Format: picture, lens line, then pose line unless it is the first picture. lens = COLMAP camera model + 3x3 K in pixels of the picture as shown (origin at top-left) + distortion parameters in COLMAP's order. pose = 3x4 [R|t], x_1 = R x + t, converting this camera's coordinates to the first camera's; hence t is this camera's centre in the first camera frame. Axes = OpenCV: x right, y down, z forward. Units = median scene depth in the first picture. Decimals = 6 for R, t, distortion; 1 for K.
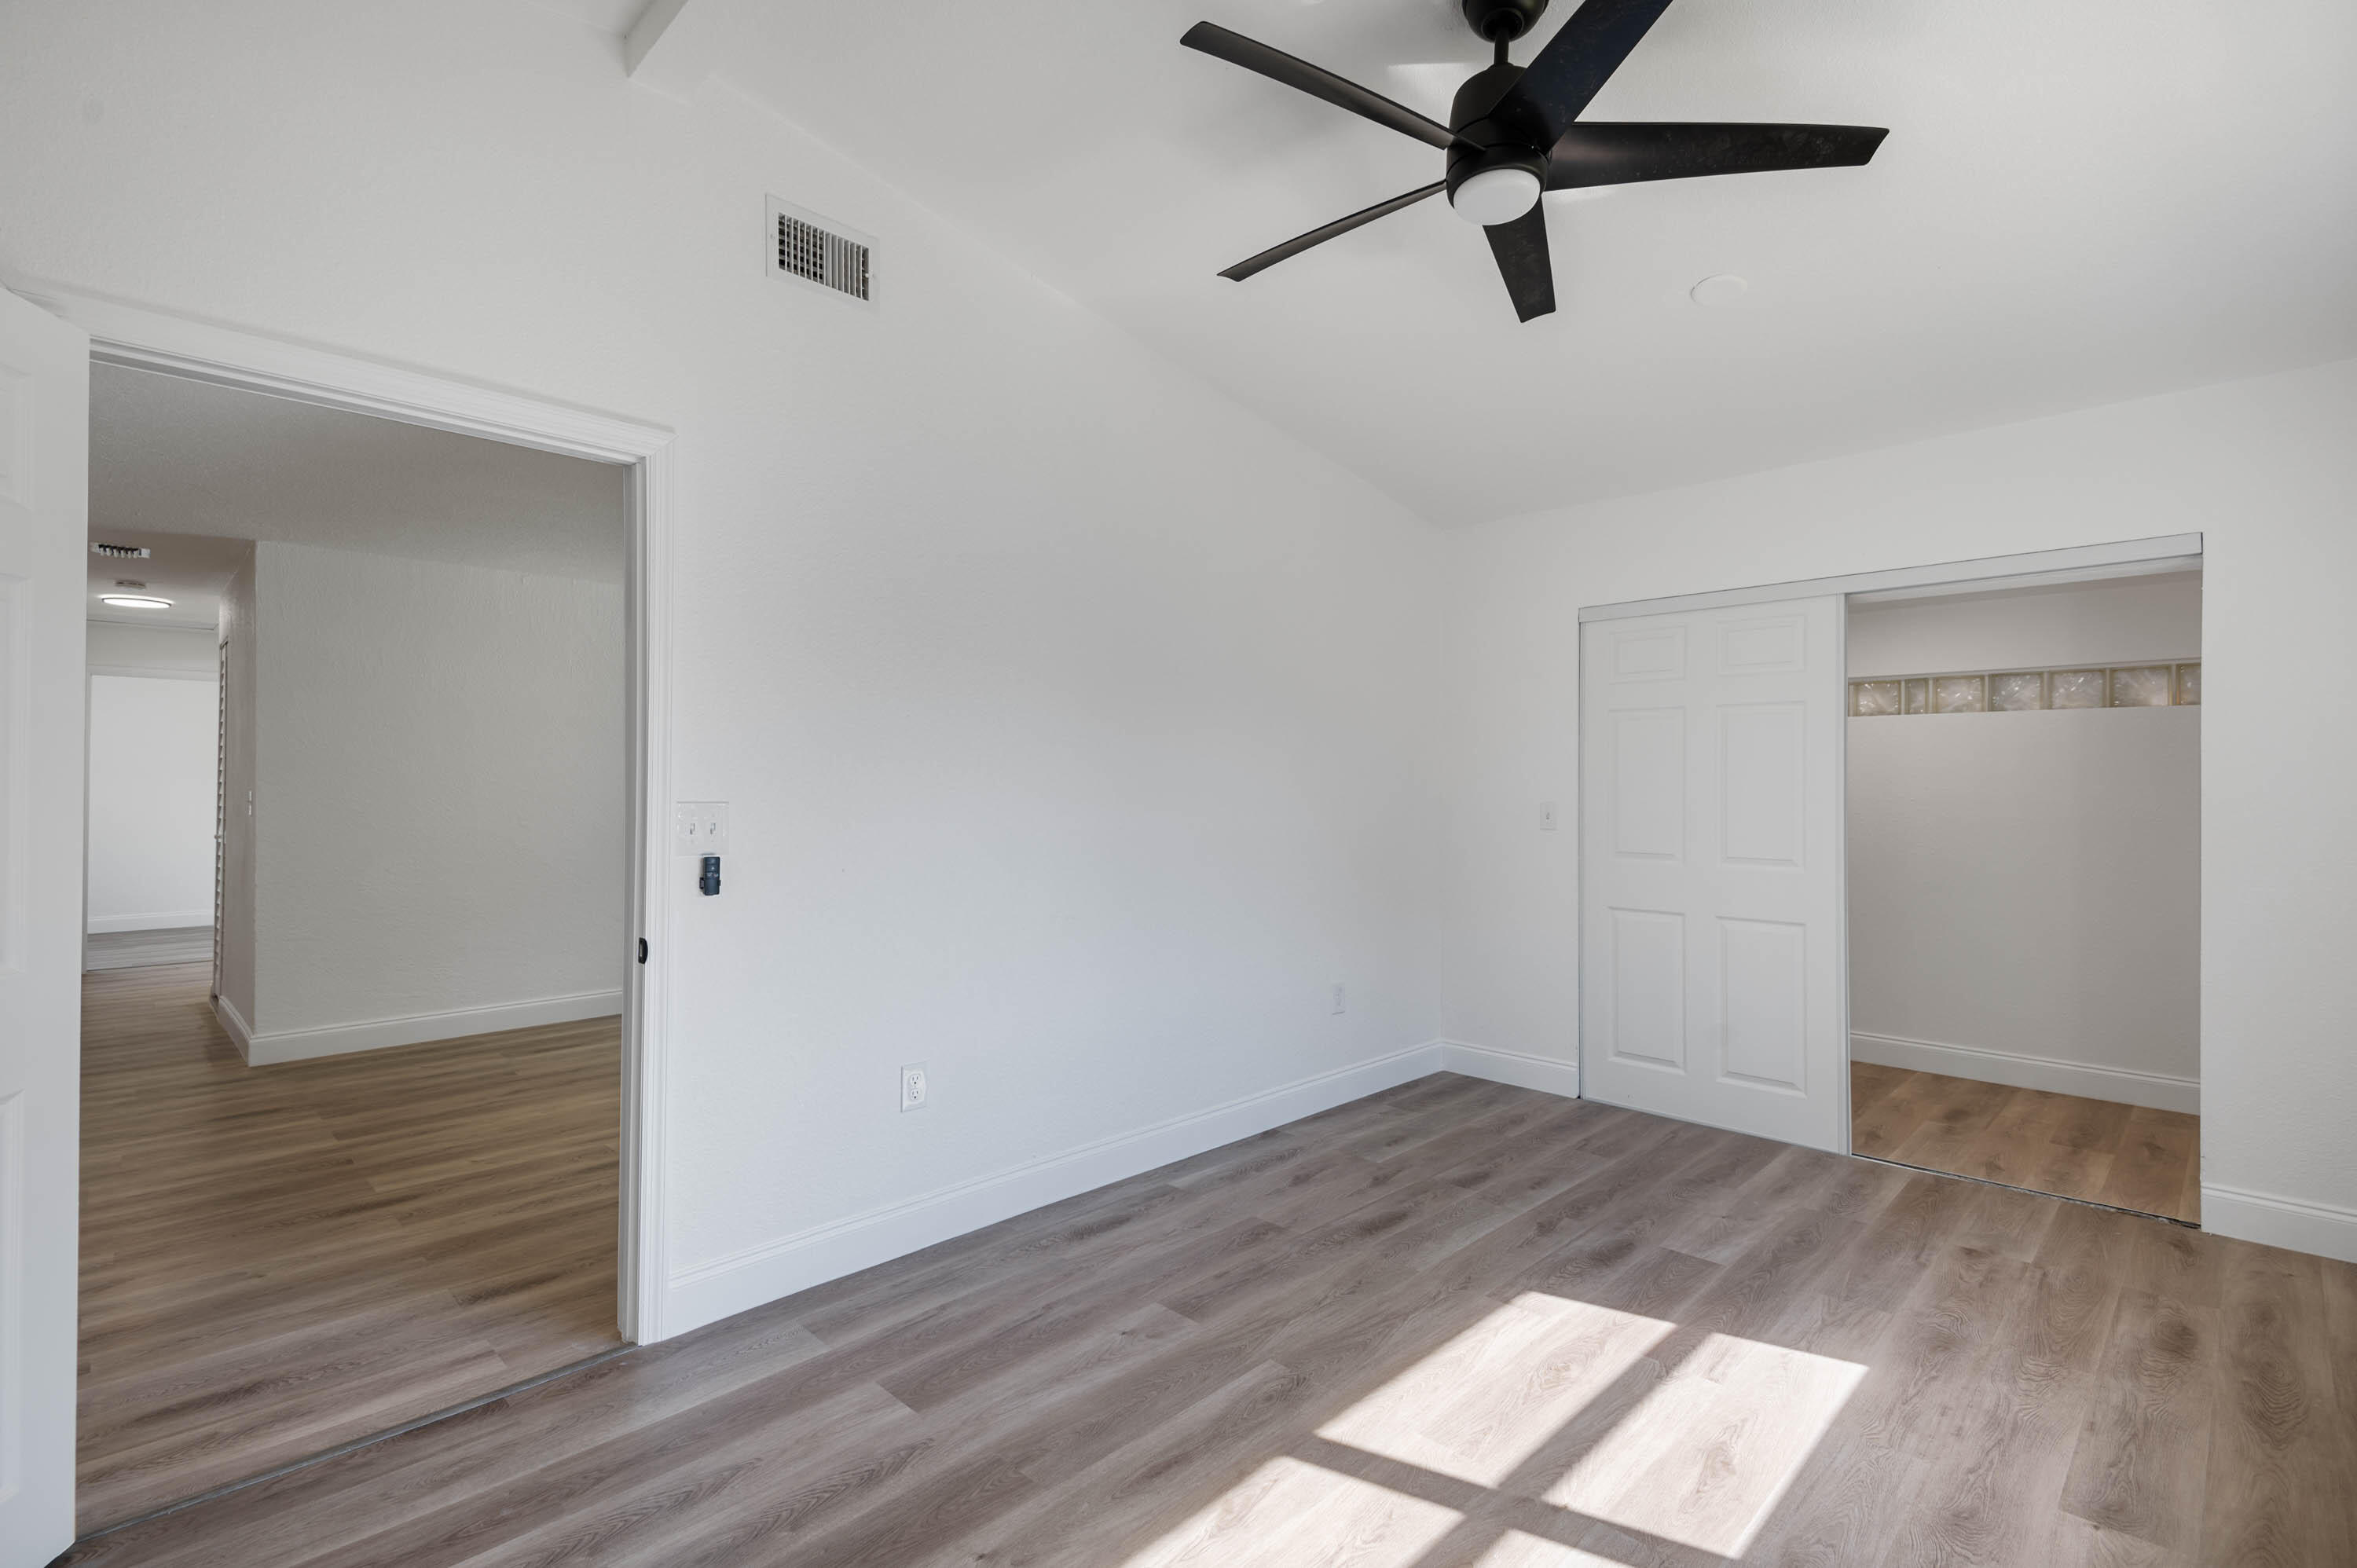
lens RADIAL K [[1079.2, 0, 1179.5], [0, 1079.2, 785.3], [0, 0, 1]] dist [0.042416, -0.016156]
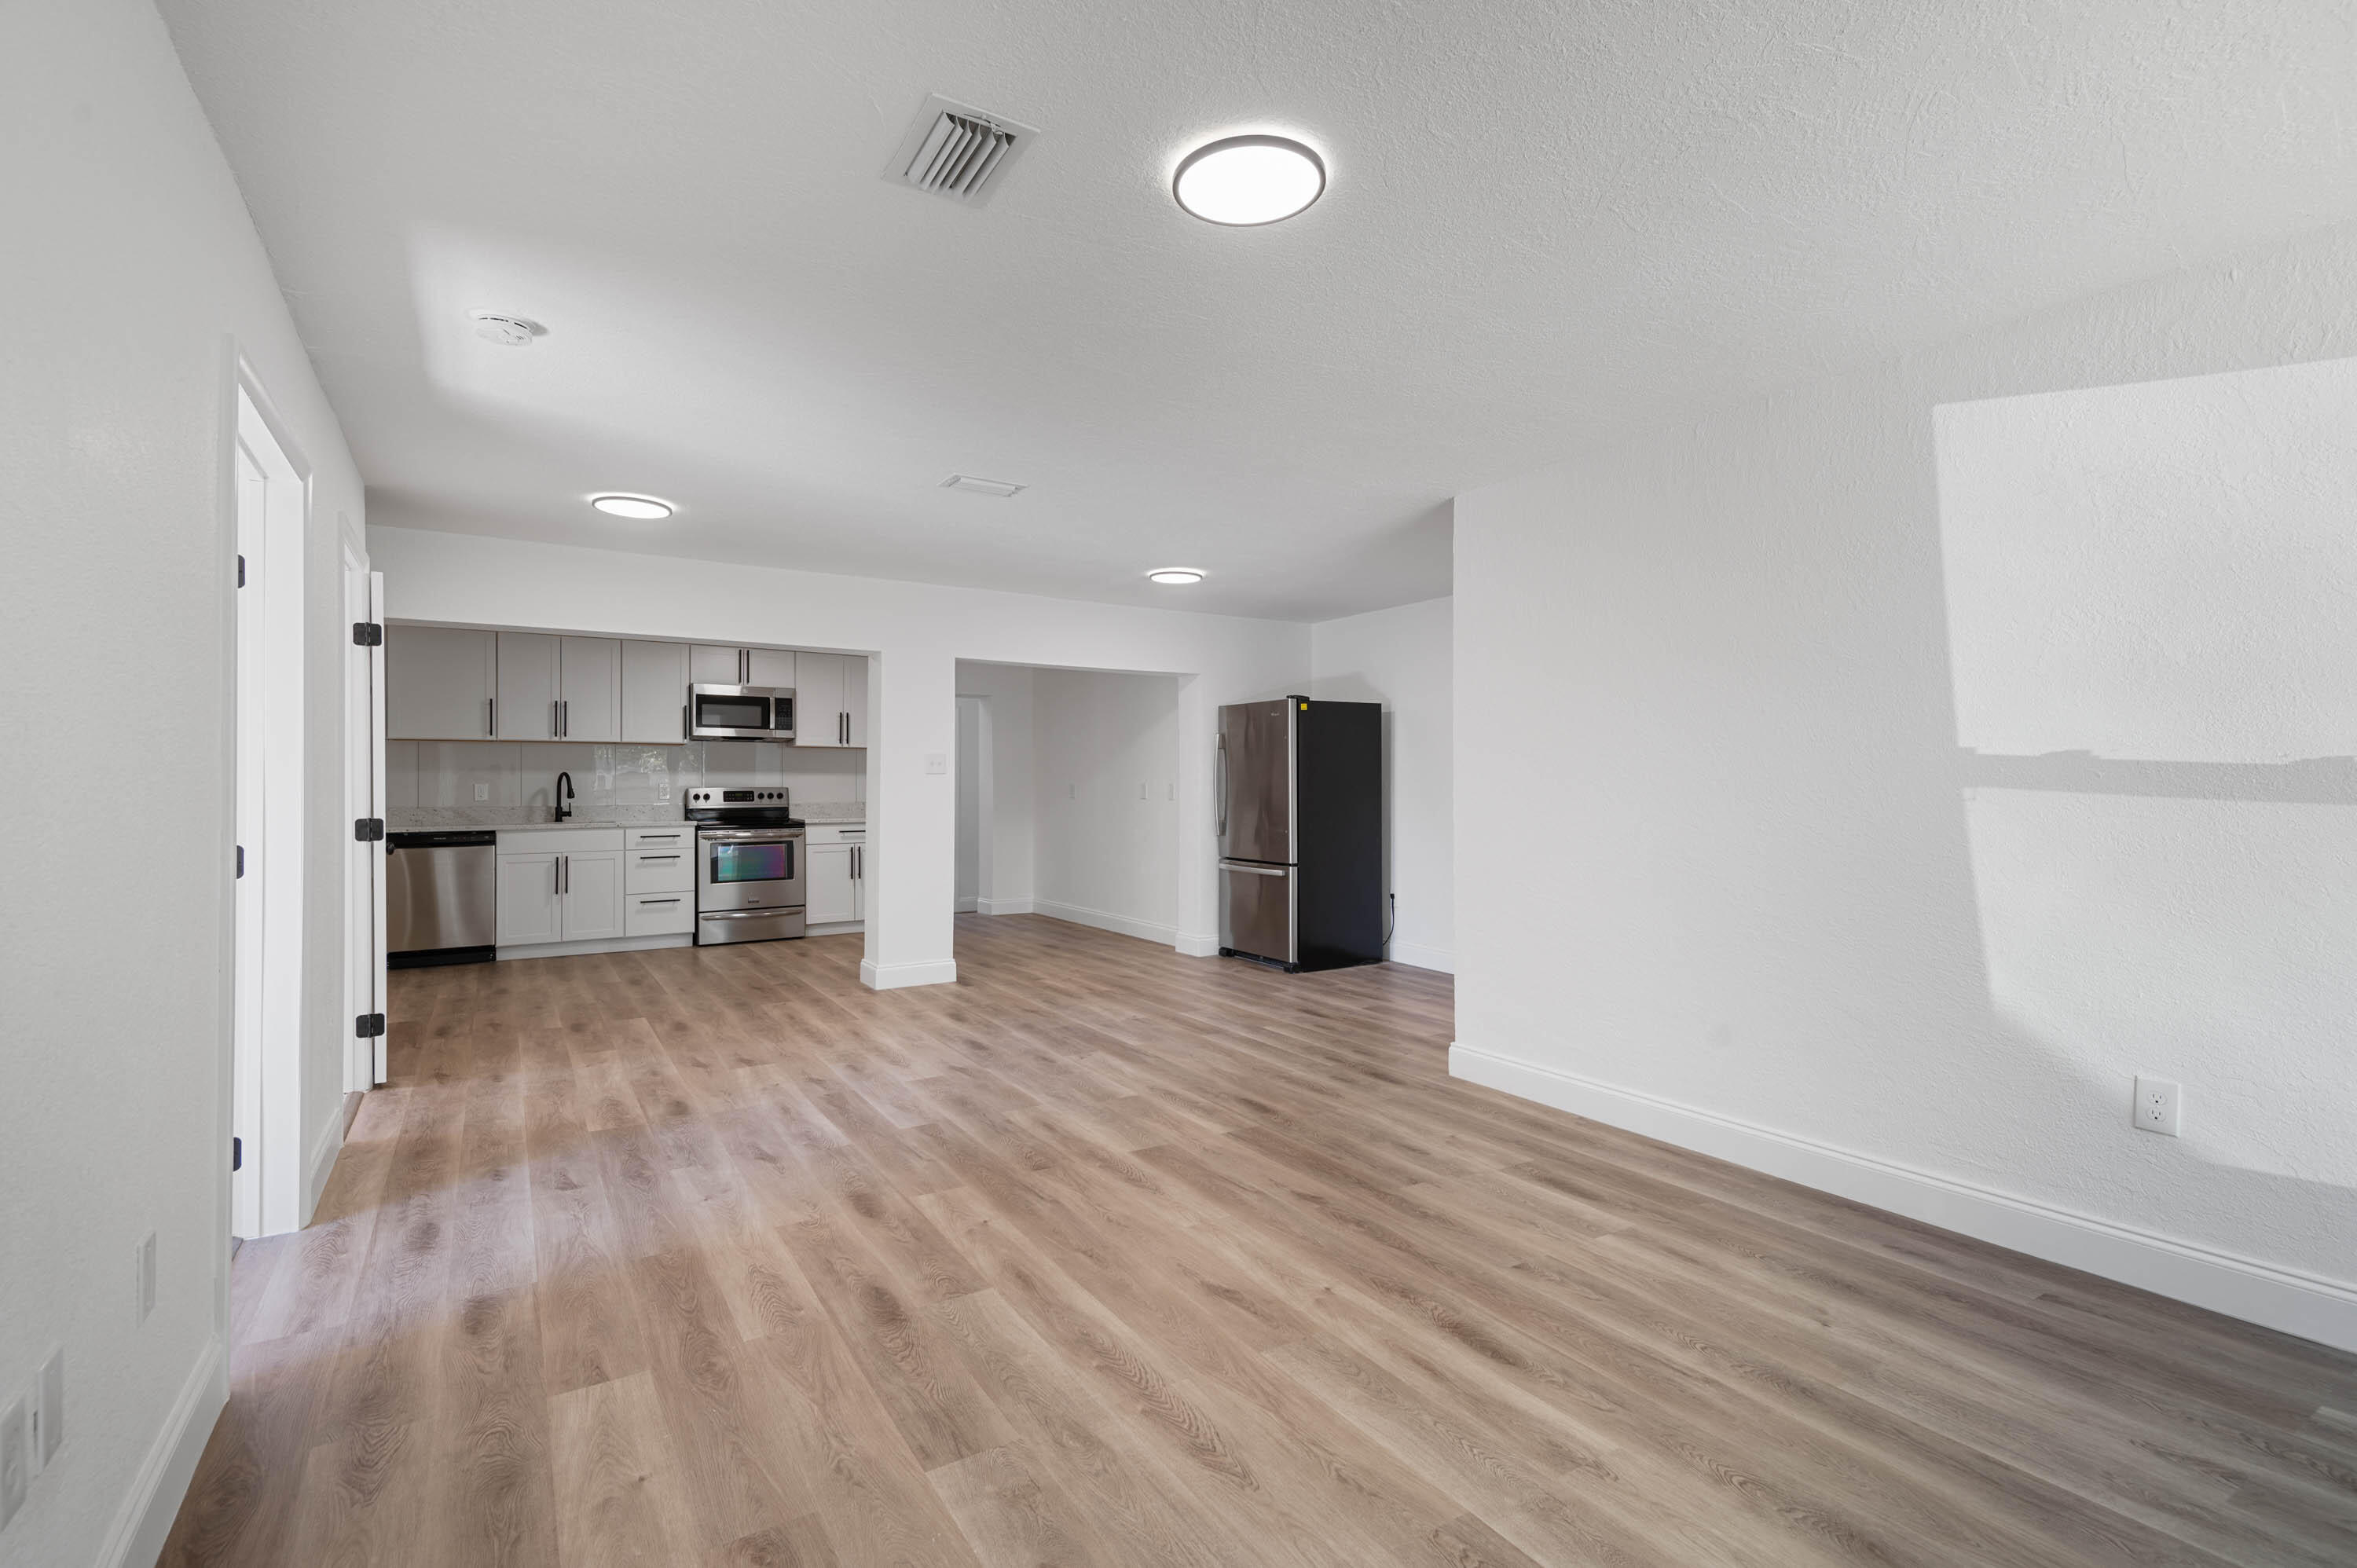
lens RADIAL K [[1079.2, 0, 1174.0], [0, 1079.2, 778.4], [0, 0, 1]] dist [0.042416, -0.016156]
pose [[-0.220243, -0.007158, -0.975419, 0.121081], [0.001874, 0.999968, -0.007762, 0.025235], [0.975443, -0.003538, -0.220222, 1.460653]]
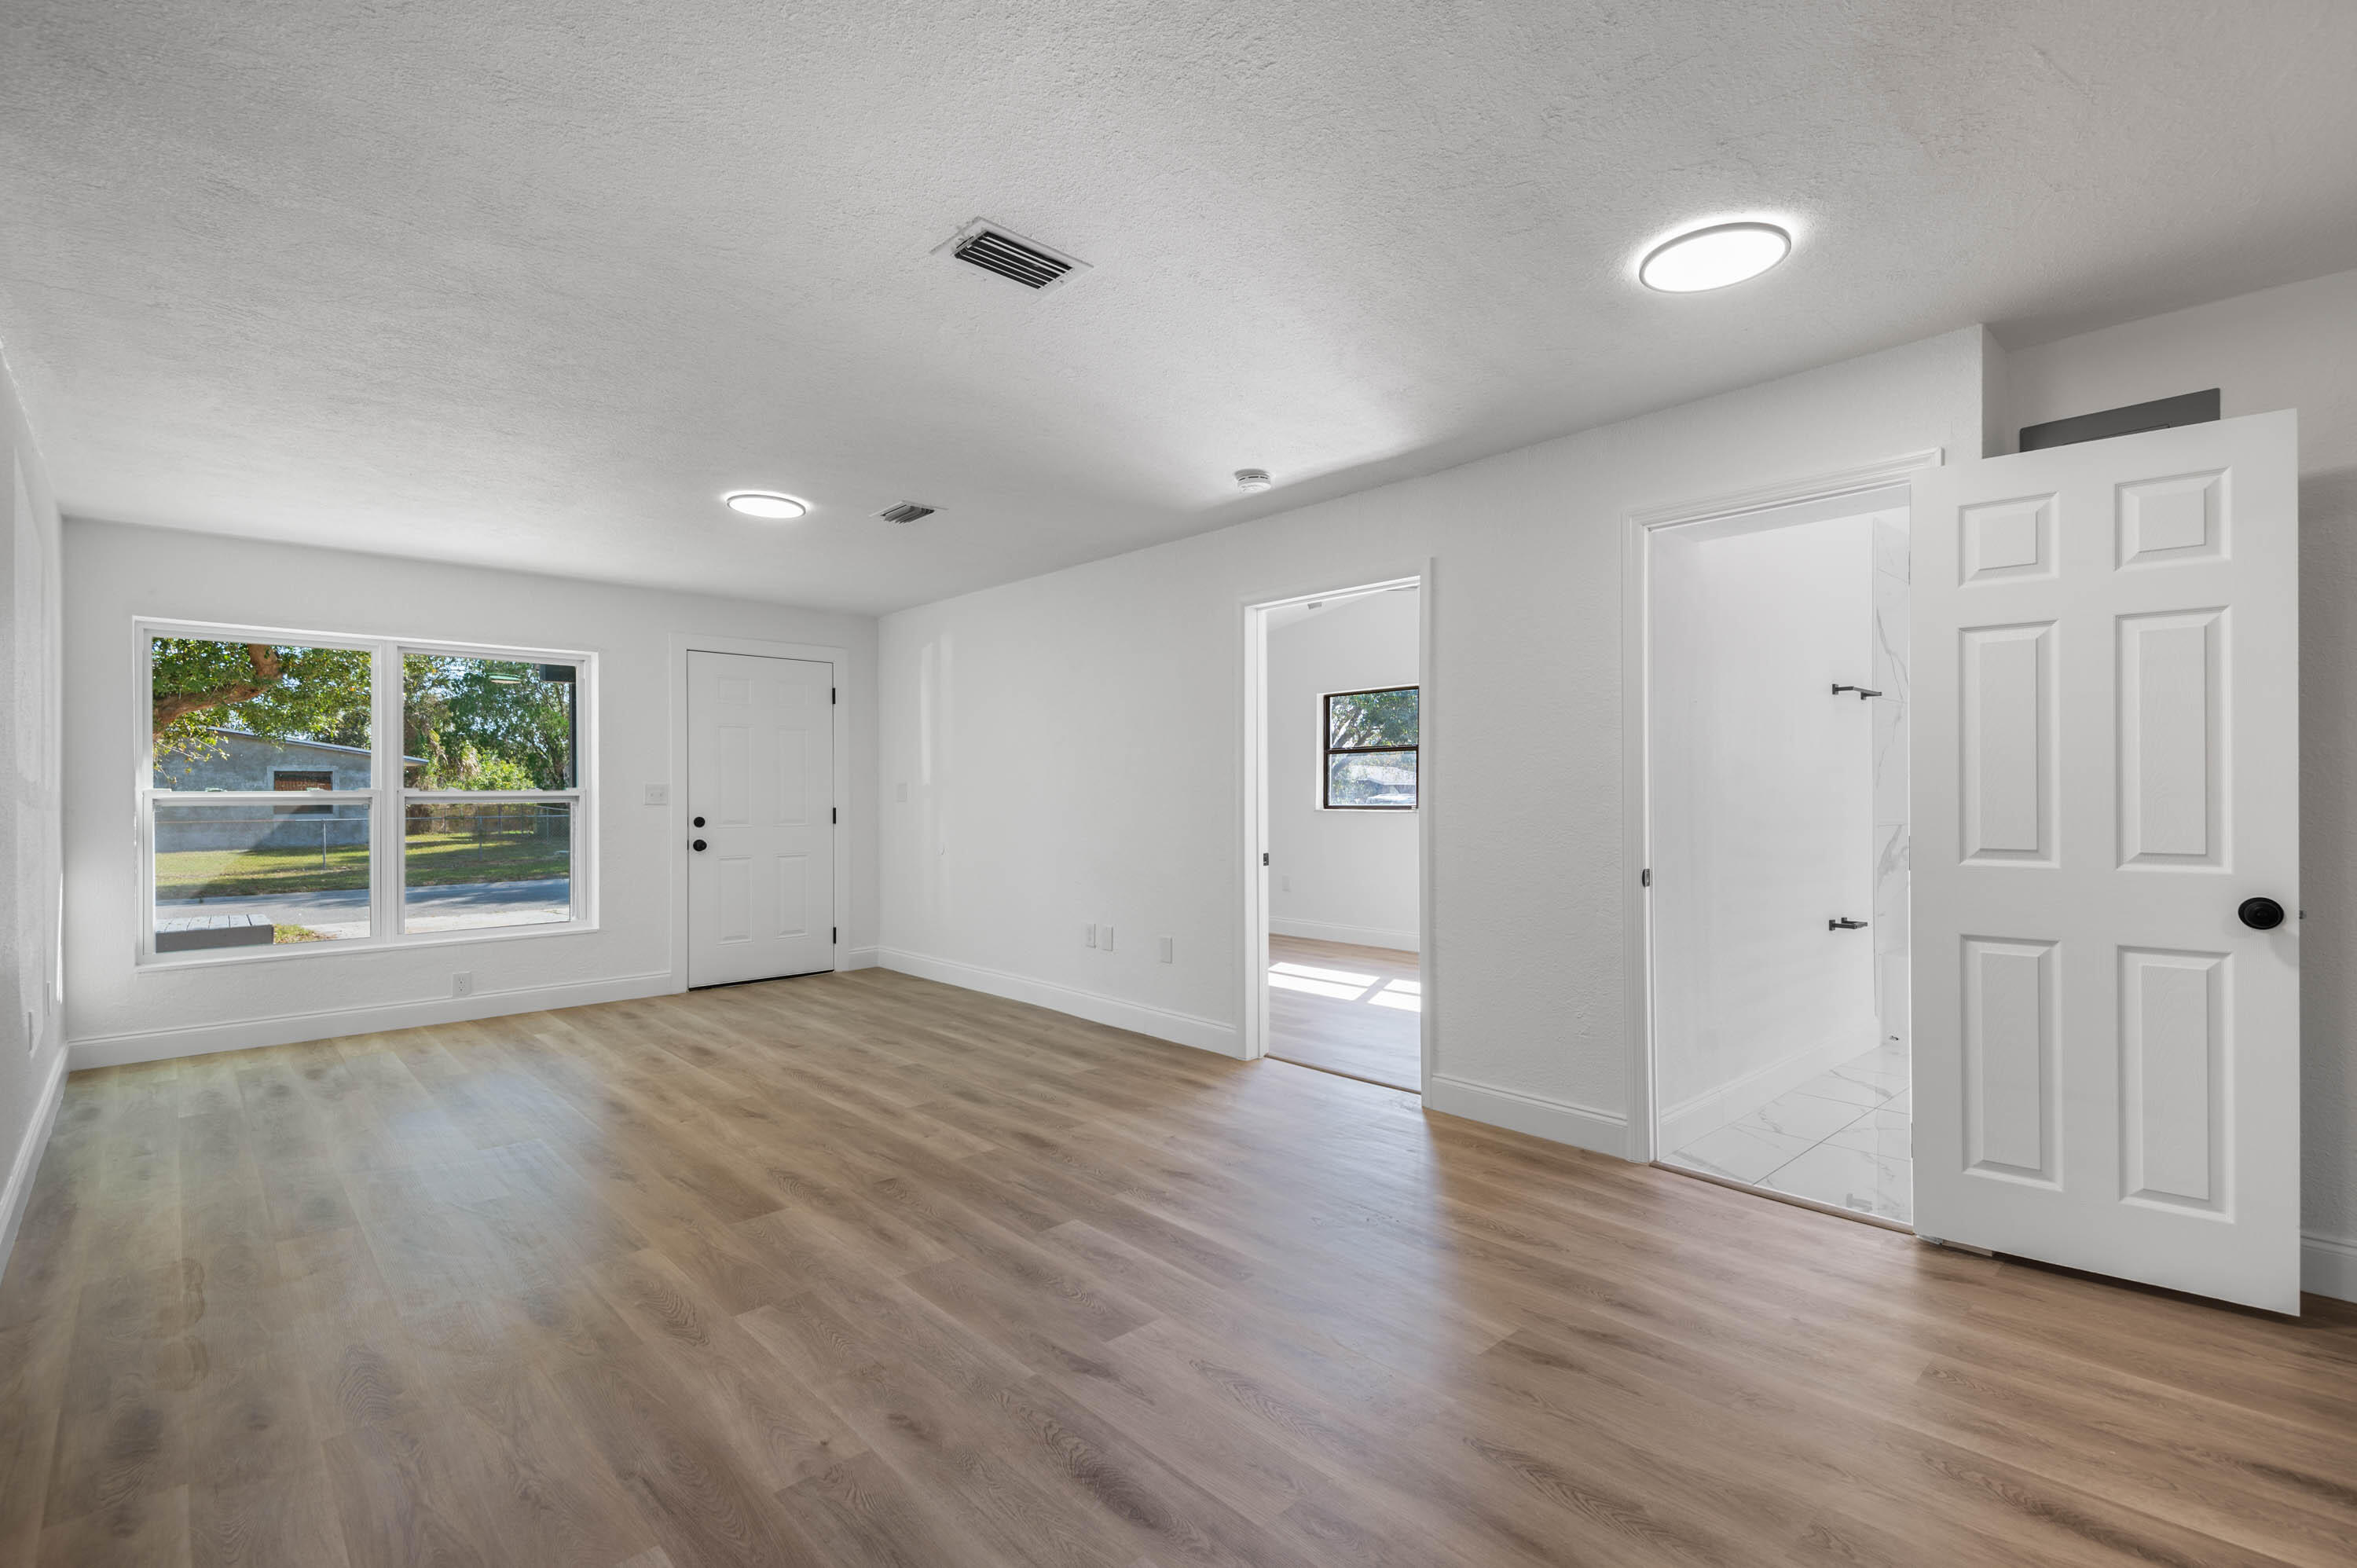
lens RADIAL K [[1079.2, 0, 1176.5], [0, 1079.2, 788.2], [0, 0, 1]] dist [0.042416, -0.016156]
pose [[0.032645, 0.000213, 0.999467, -1.834480], [0.003399, 0.999994, -0.000324, 0.020555], [-0.999461, 0.003408, 0.032644, 0.815163]]
